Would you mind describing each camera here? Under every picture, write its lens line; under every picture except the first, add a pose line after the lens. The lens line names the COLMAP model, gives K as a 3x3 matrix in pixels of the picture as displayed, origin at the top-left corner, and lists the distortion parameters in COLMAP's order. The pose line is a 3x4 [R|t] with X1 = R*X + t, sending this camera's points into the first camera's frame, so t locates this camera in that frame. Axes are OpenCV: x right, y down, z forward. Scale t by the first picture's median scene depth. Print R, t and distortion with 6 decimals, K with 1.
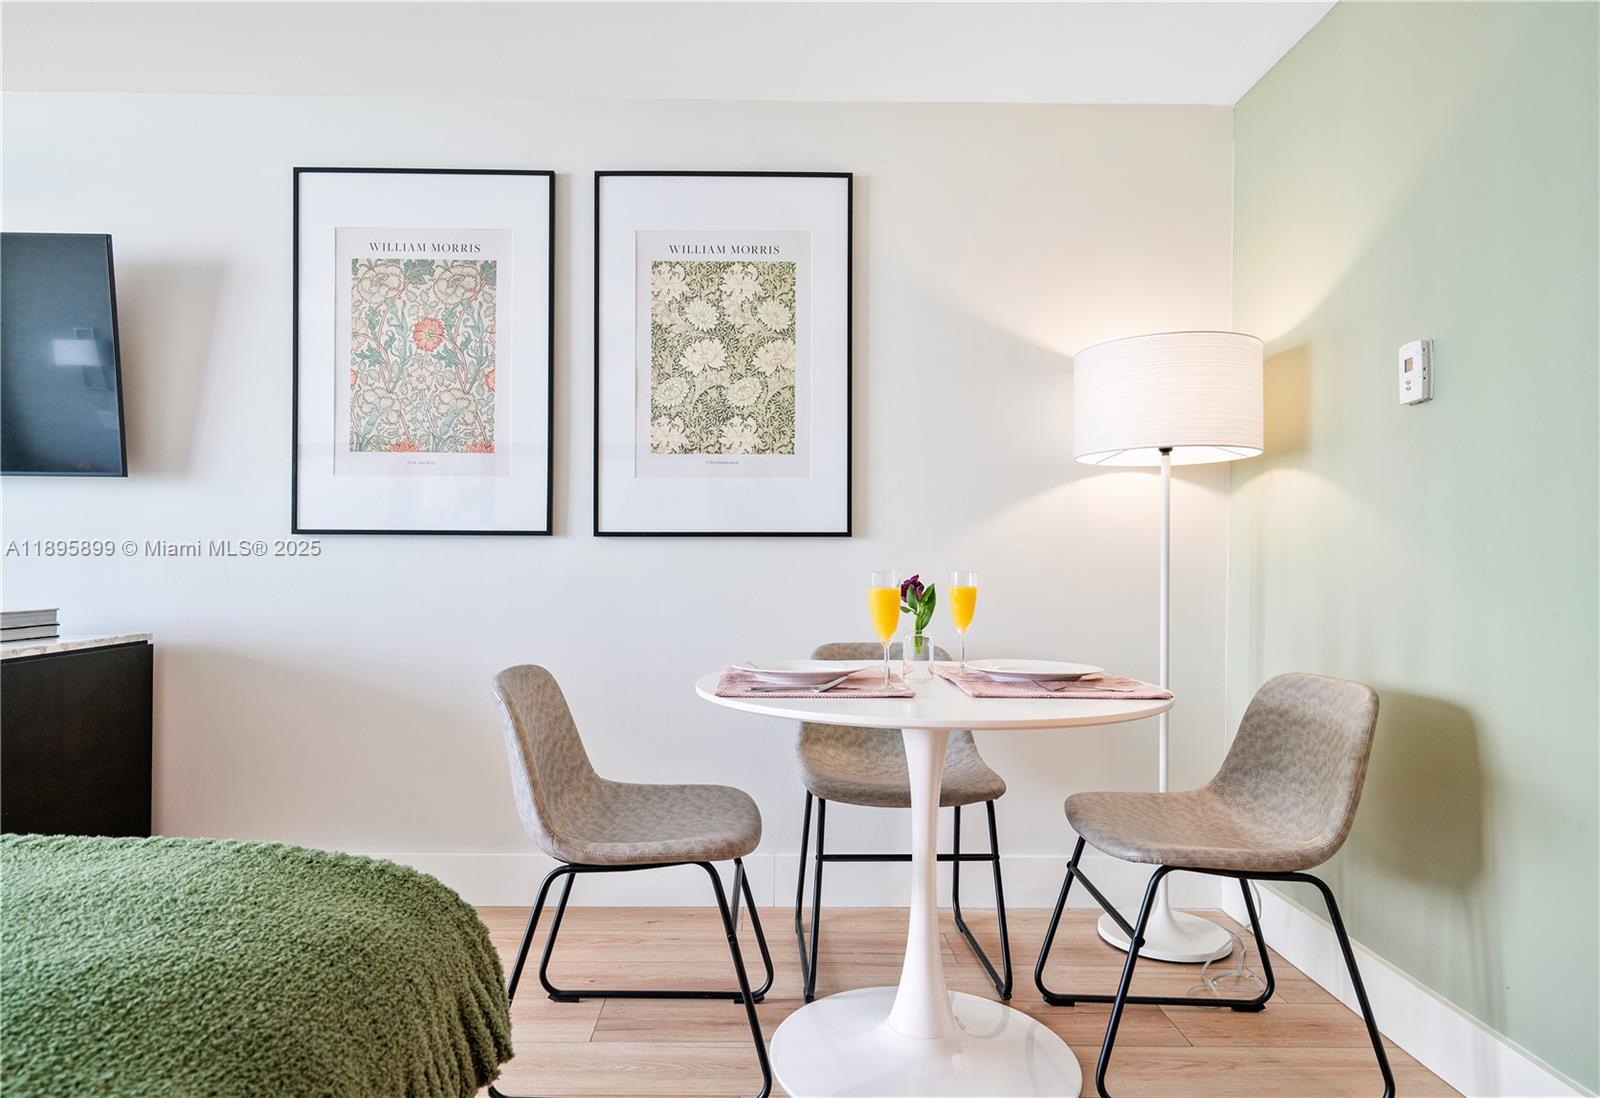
lens RADIAL K [[968.0, 0, 774.7], [0, 968.0, 548.4], [0, 0, 1]] dist [0.002716, 0.001316]
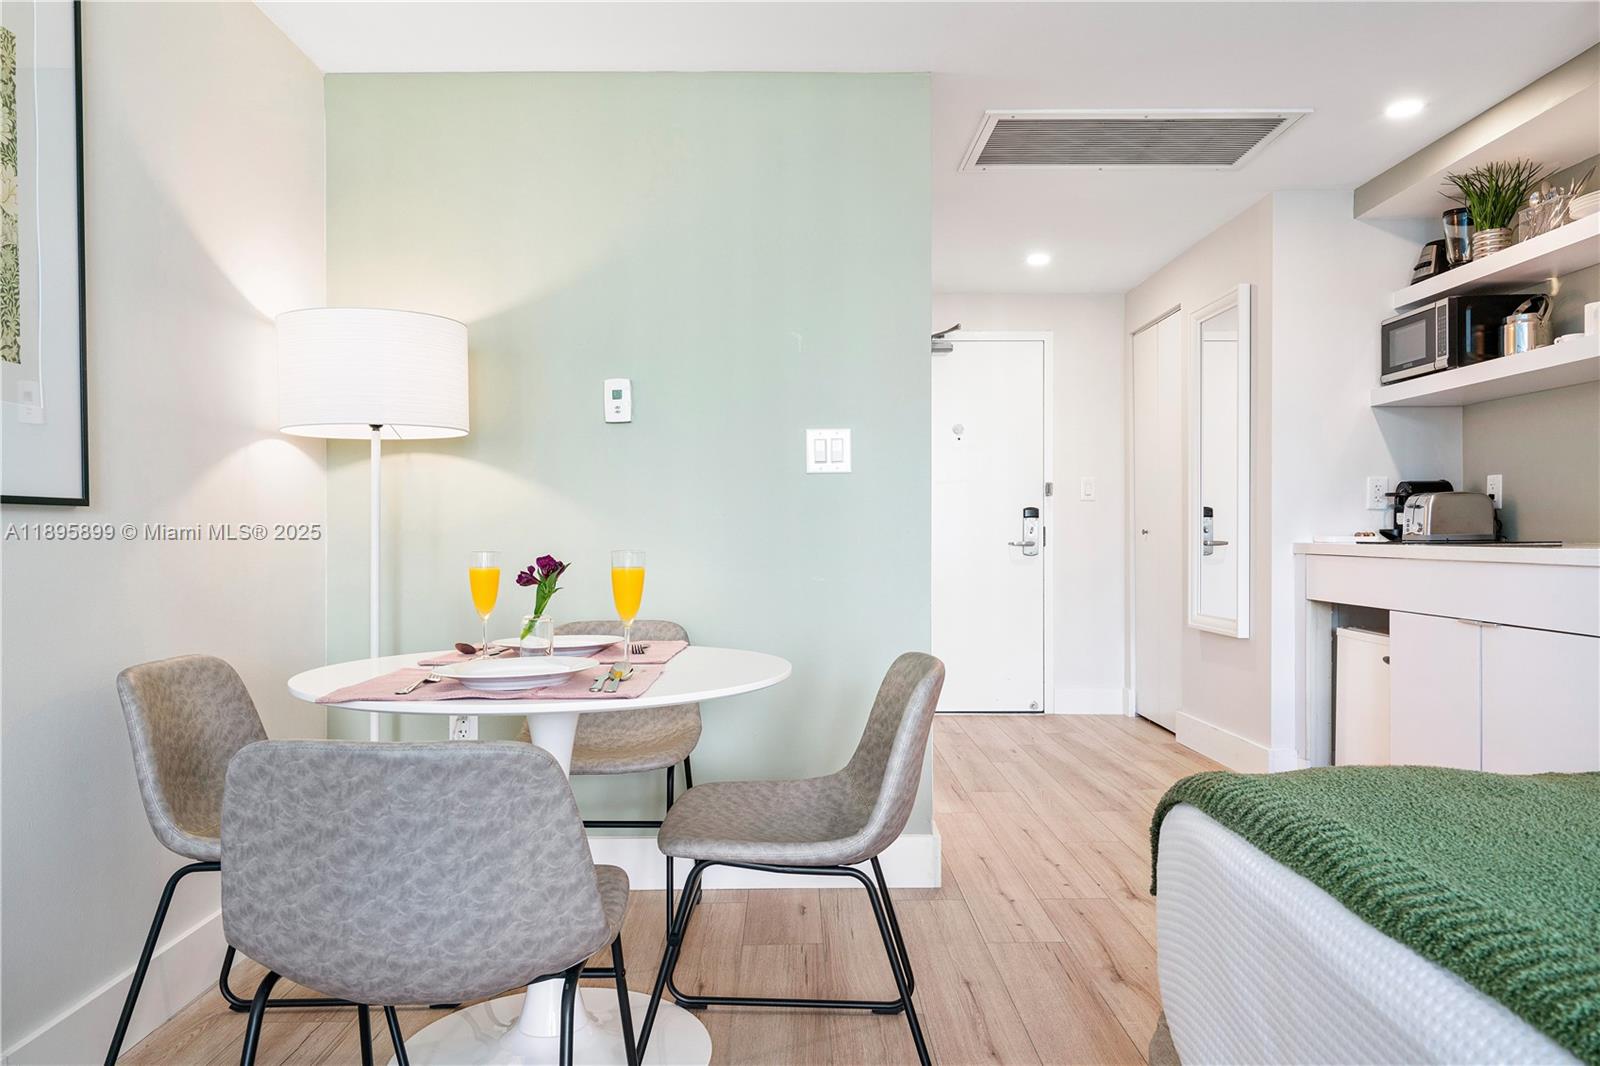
lens RADIAL K [[1105.3, 0, 766.5], [0, 1105.3, 545.8], [0, 0, 1]] dist [0.001621, 0.003053]
pose [[0.020733, -0.016814, 0.999644, -0.640598], [-0.001546, 0.999857, 0.016850, 0.001536], [-0.999784, -0.001895, 0.020704, 0.534302]]
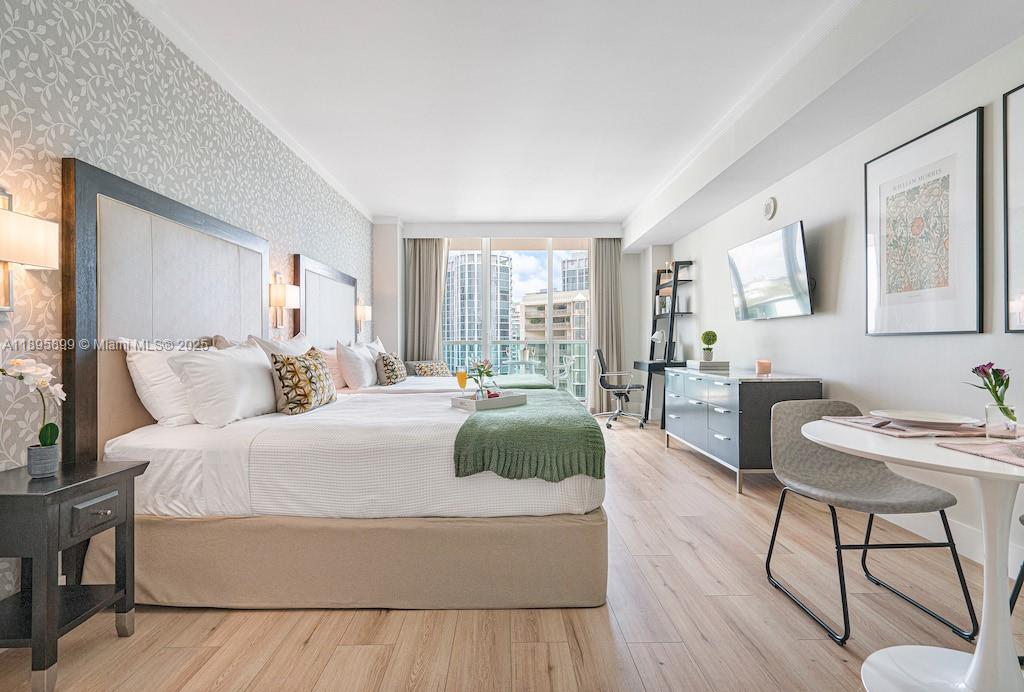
lens RADIAL K [[510.7, 0, 512.0], [0, 510.7, 346.0], [0, 0, 1]] dist [-0.000824, 0.000263]
pose [[0.015163, -0.002077, -0.999883, 0.606298], [0.008532, 0.999962, -0.001948, 0.002321], [0.999849, -0.008501, 0.015180, 0.210317]]
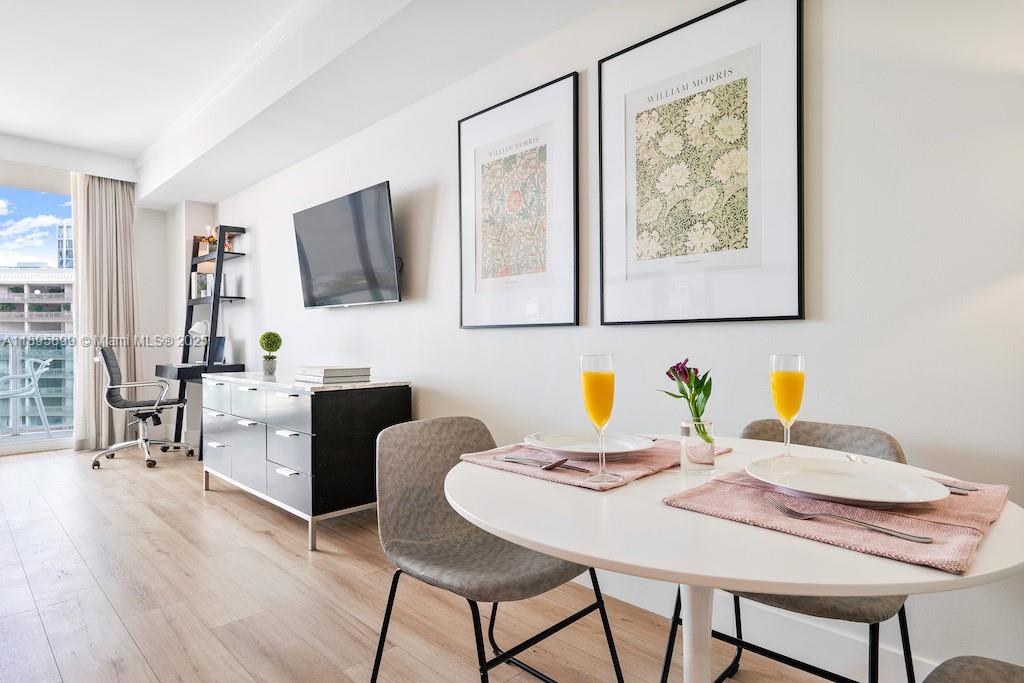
lens RADIAL K [[551.8, 0, 512.0], [0, 551.8, 341.5], [0, 0, 1]] dist [0.007479, 0.000881]
pose [[0.716135, -0.006420, -0.697932, 0.272715], [0.010208, 0.999947, 0.001276, 0.008317], [0.697887, -0.008038, 0.716163, 0.346277]]
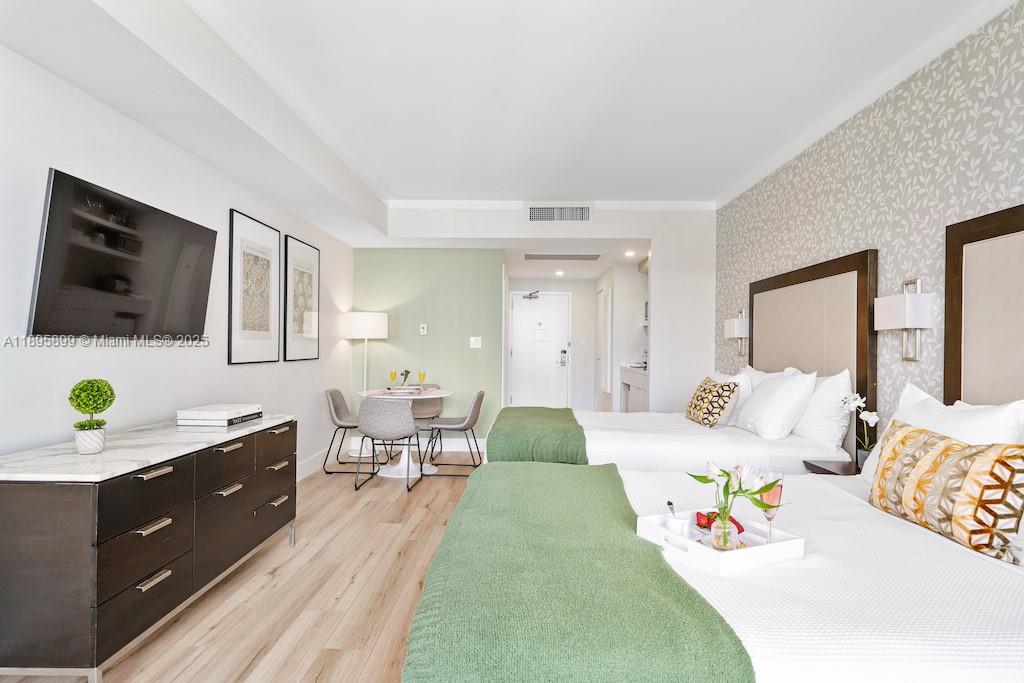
lens RADIAL K [[574.0, 0, 496.3], [0, 574.0, 344.3], [0, 0, 1]] dist [0.005166, 0.002762]
pose [[0.049967, -0.003648, 0.998744, -1.851031], [-0.014350, 0.999887, 0.004370, -0.080493], [-0.998648, -0.014551, 0.049909, 0.292834]]
